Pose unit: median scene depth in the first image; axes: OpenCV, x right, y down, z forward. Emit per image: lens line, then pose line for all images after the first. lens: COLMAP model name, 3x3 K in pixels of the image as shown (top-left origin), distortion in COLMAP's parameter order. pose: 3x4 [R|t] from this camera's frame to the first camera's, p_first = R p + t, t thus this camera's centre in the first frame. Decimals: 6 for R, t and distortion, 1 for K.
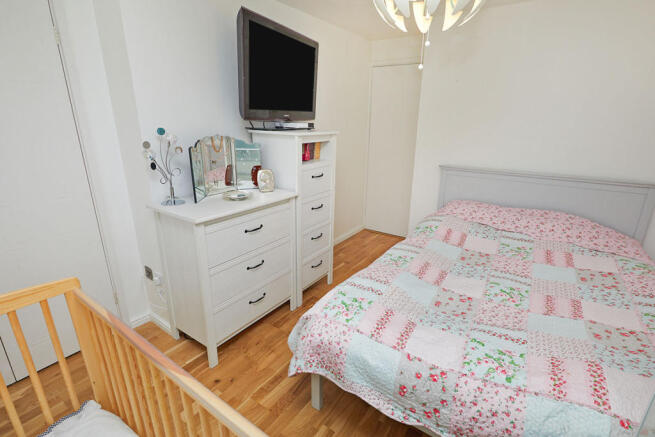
lens RADIAL K [[316.5, 0, 328.2], [0, 316.5, 222.2], [0, 0, 1]] dist [-0.001073, -0.000037]
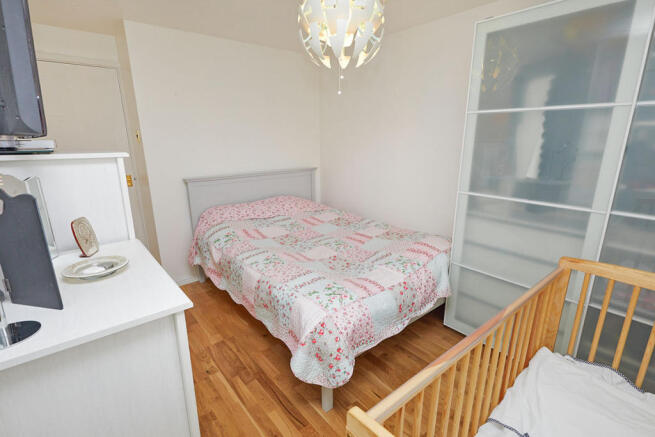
lens RADIAL K [[312.9, 0, 327.5], [0, 312.9, 218.5], [0, 0, 1]] dist [0.000461, 0.000144]
pose [[0.269648, -0.256406, 0.928195, -0.811531], [0.305161, 0.936972, 0.170179, -0.166323], [-0.913327, 0.237361, 0.330898, 0.512084]]
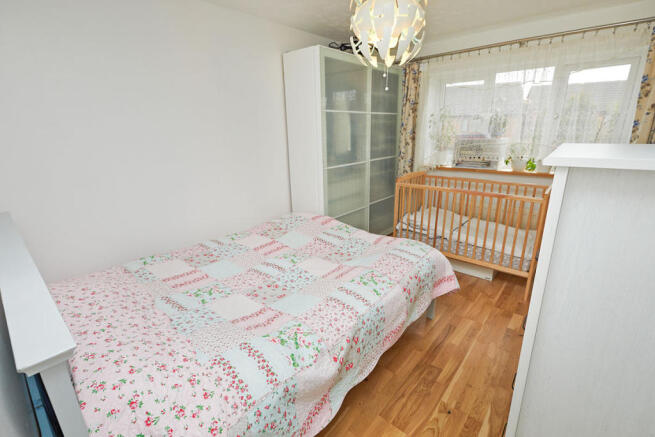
lens RADIAL K [[304.4, 0, 328.5], [0, 304.4, 219.8], [0, 0, 1]] dist [0.000724, 0.000096]
pose [[-0.994935, -0.019391, 0.098635, 0.291259], [0.041131, 0.816785, 0.575474, -0.610903], [-0.091722, 0.576616, -0.811850, 1.893872]]
